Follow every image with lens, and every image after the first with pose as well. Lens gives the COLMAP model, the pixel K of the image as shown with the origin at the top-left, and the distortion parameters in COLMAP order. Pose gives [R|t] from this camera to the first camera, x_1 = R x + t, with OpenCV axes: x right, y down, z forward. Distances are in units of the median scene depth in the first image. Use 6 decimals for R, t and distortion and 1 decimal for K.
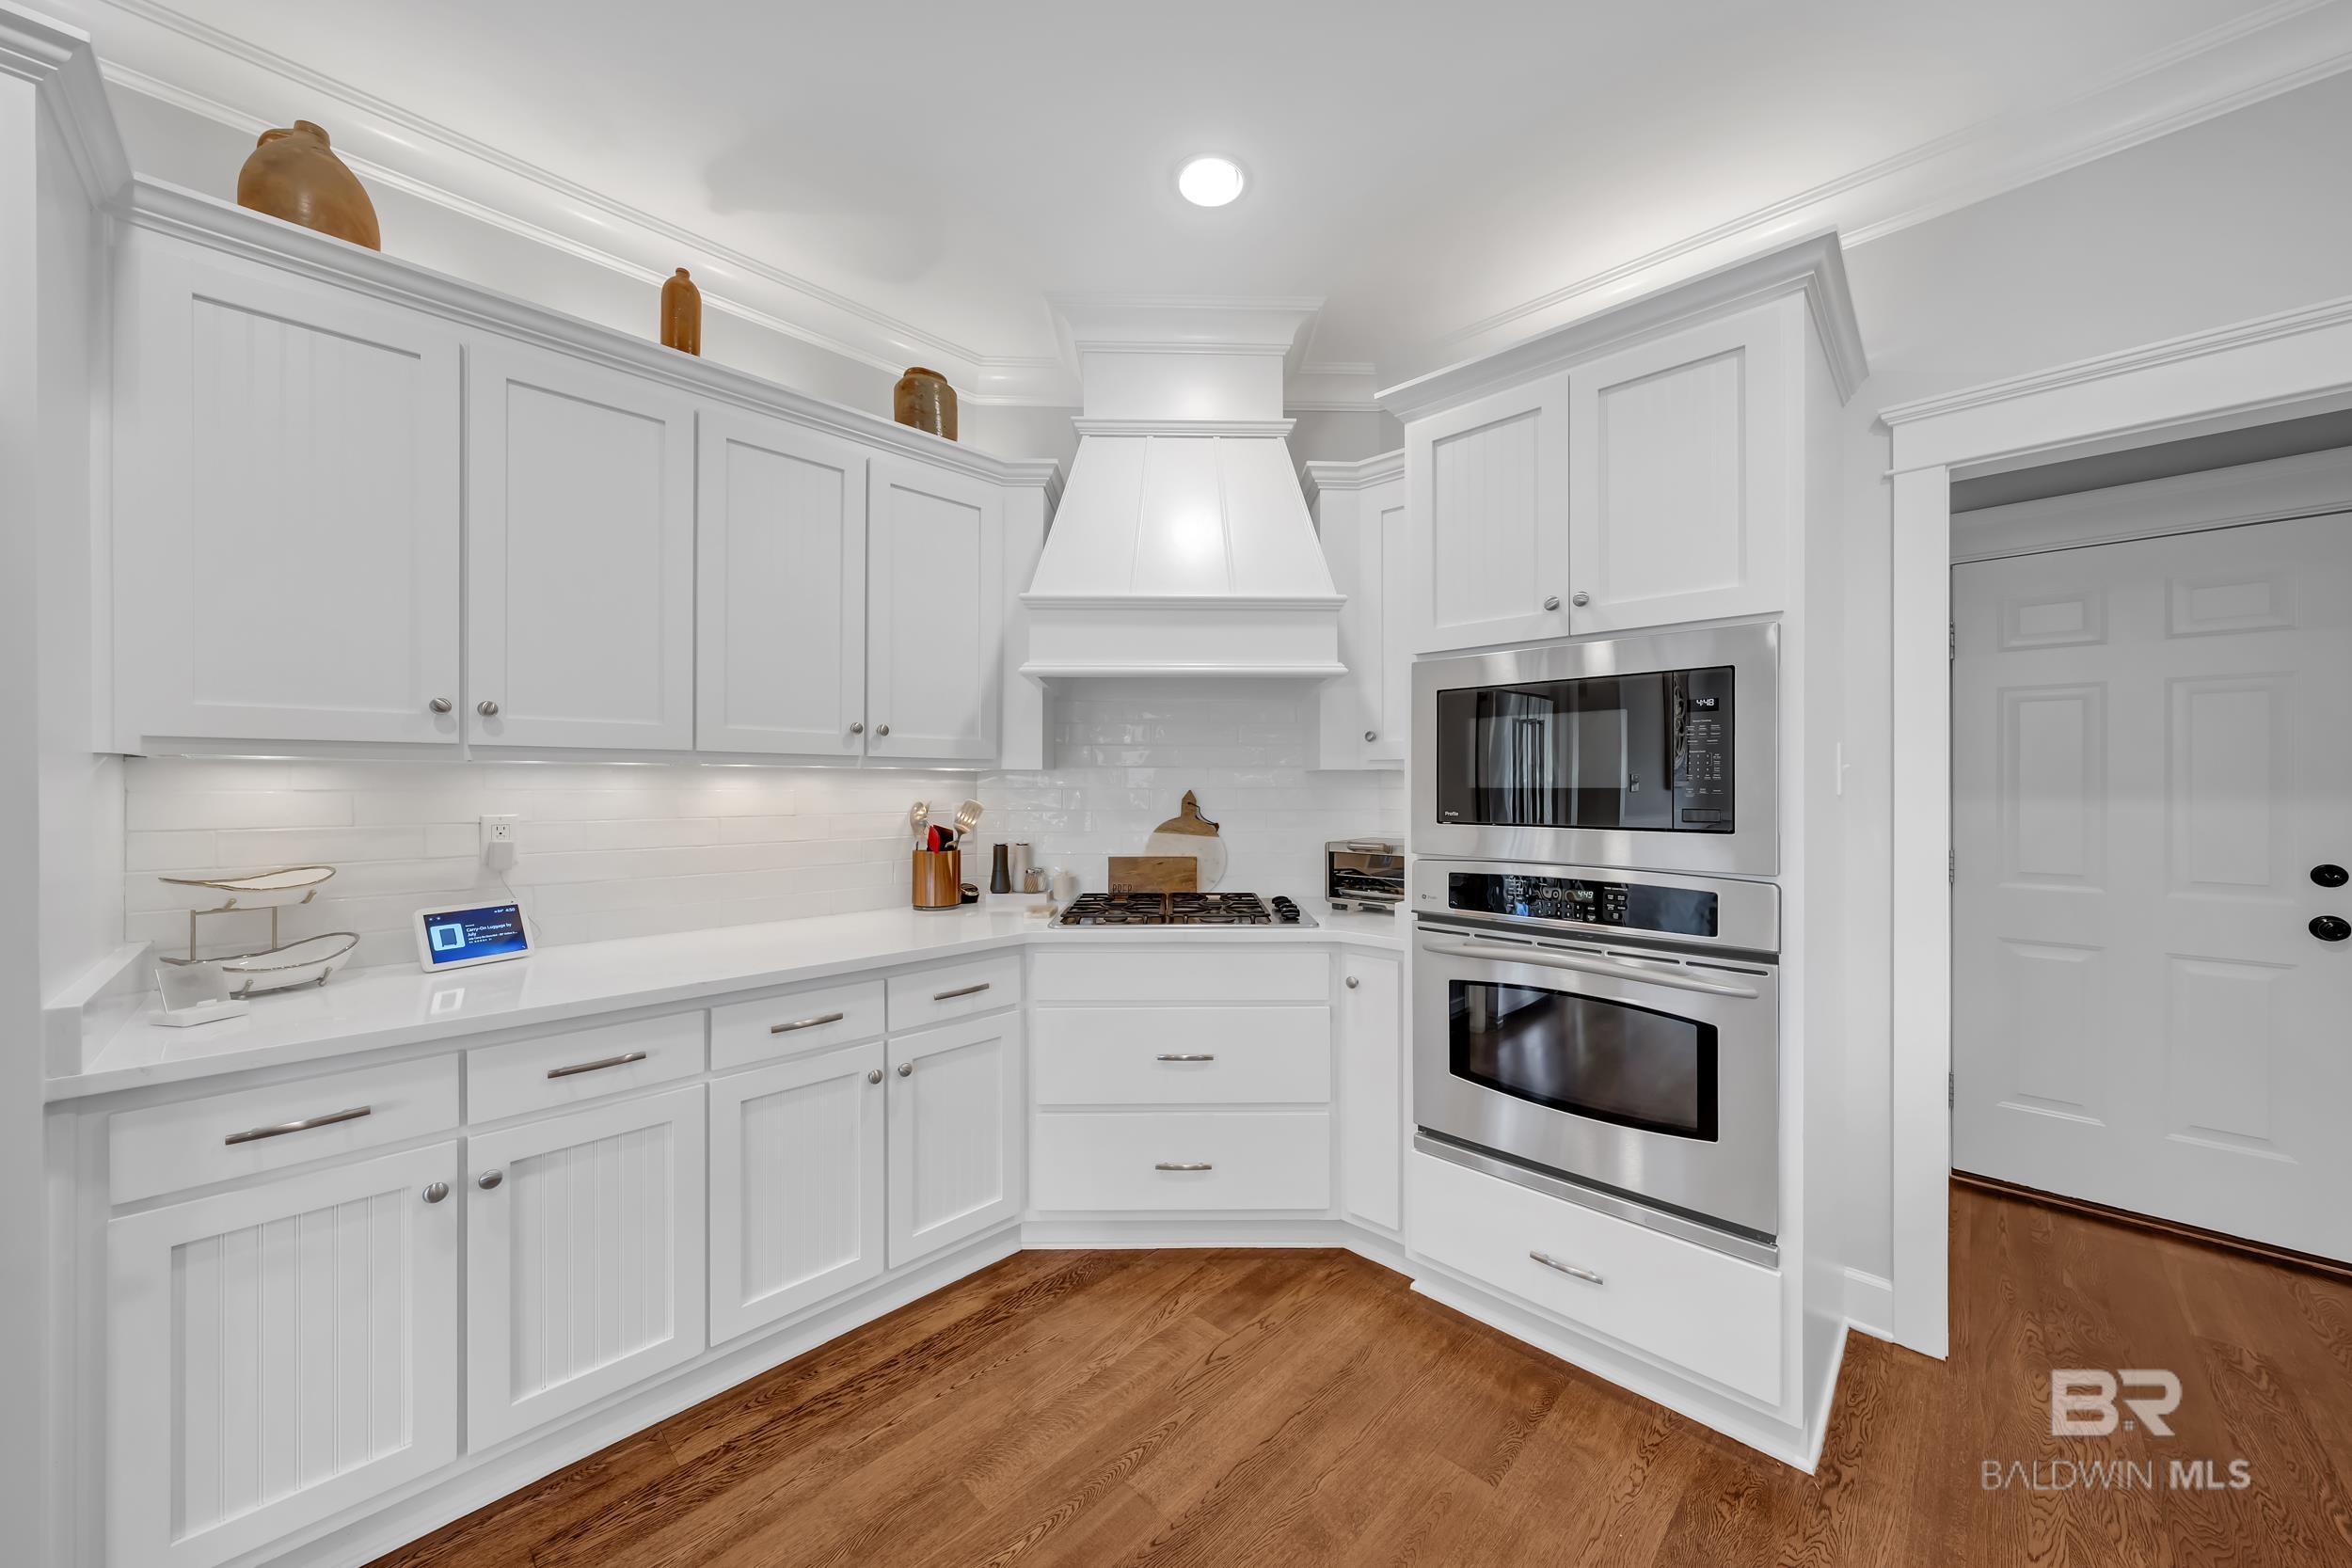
lens RADIAL K [[820.0, 0, 1195.9], [0, 820.0, 777.0], [0, 0, 1]] dist [-0.002304, -0.000154]
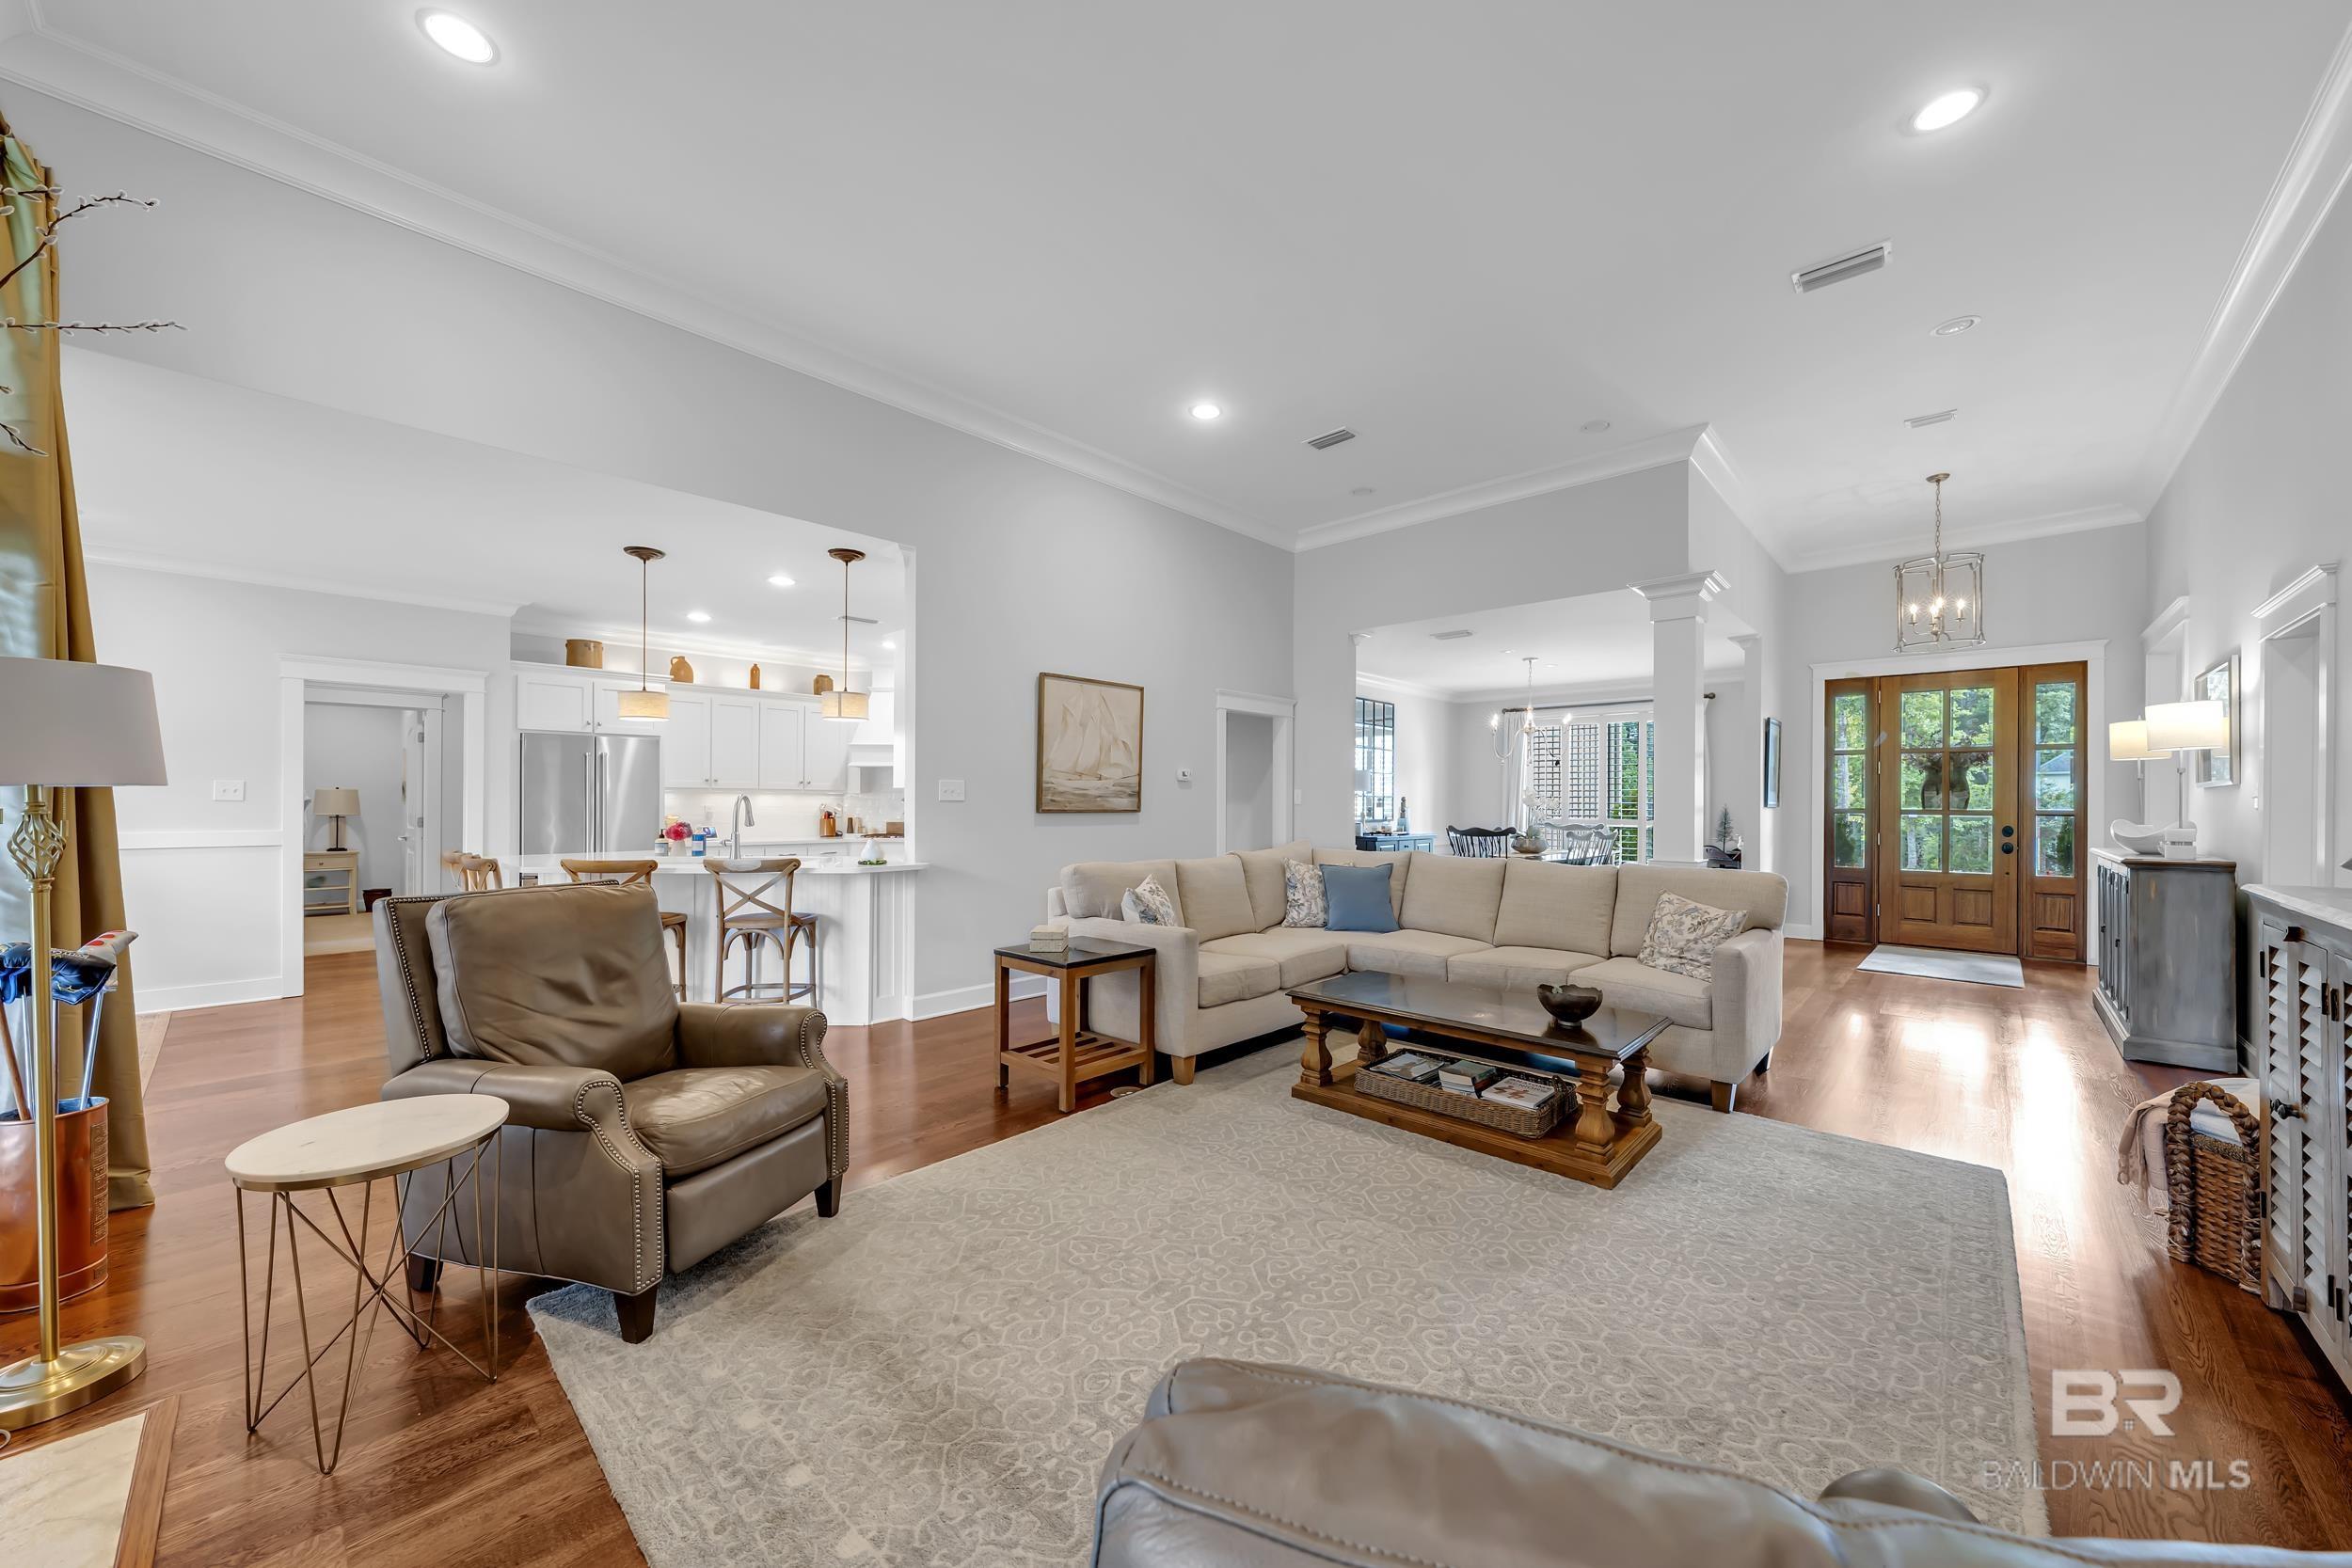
lens RADIAL K [[852.1, 0, 1191.4], [0, 852.1, 801.3], [0, 0, 1]] dist [-0.002580, -0.000142]
pose [[0.999815, 0.001289, 0.019211, 1.162384], [-0.001394, 0.999984, 0.005418, 0.002519], [-0.019204, -0.005444, 0.999801, -2.628829]]
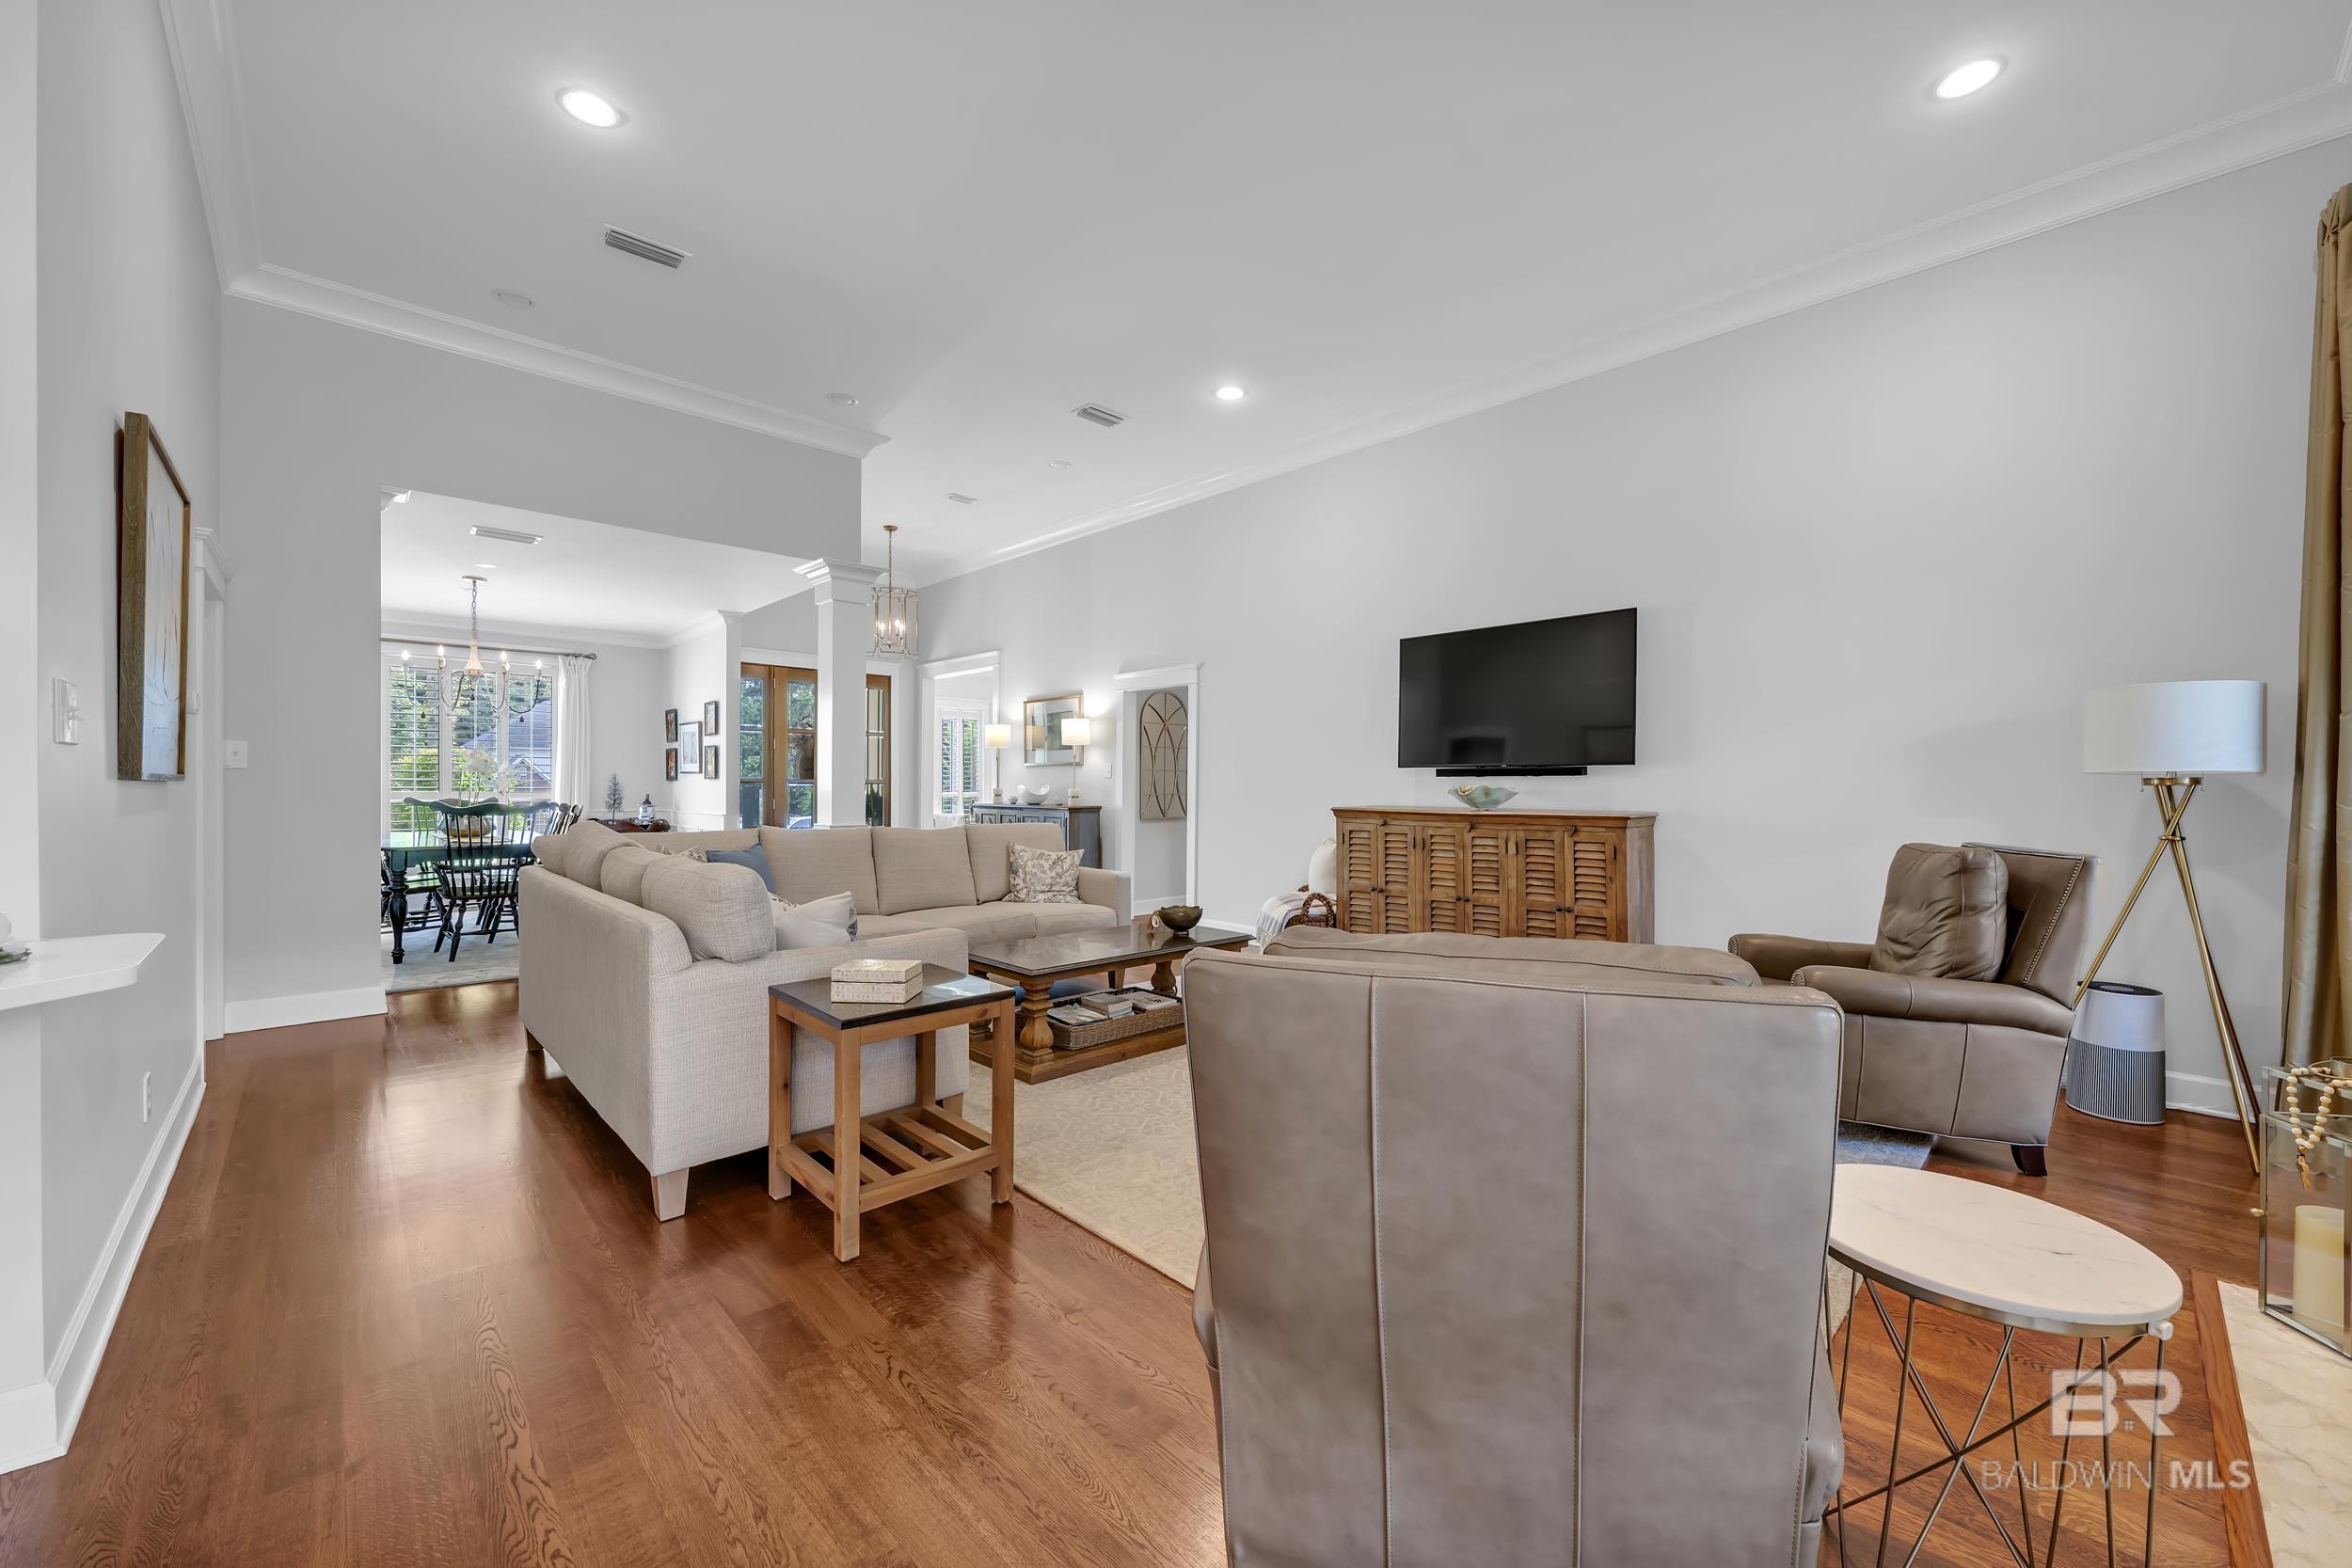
lens RADIAL K [[900.6, 0, 1184.1], [0, 900.6, 787.3], [0, 0, 1]] dist [-0.001502, -0.000013]
pose [[0.042394, -0.006269, 0.999081, -0.134458], [-0.011331, 0.999913, 0.006755, 0.034595], [-0.999037, -0.011607, 0.042319, -1.388647]]
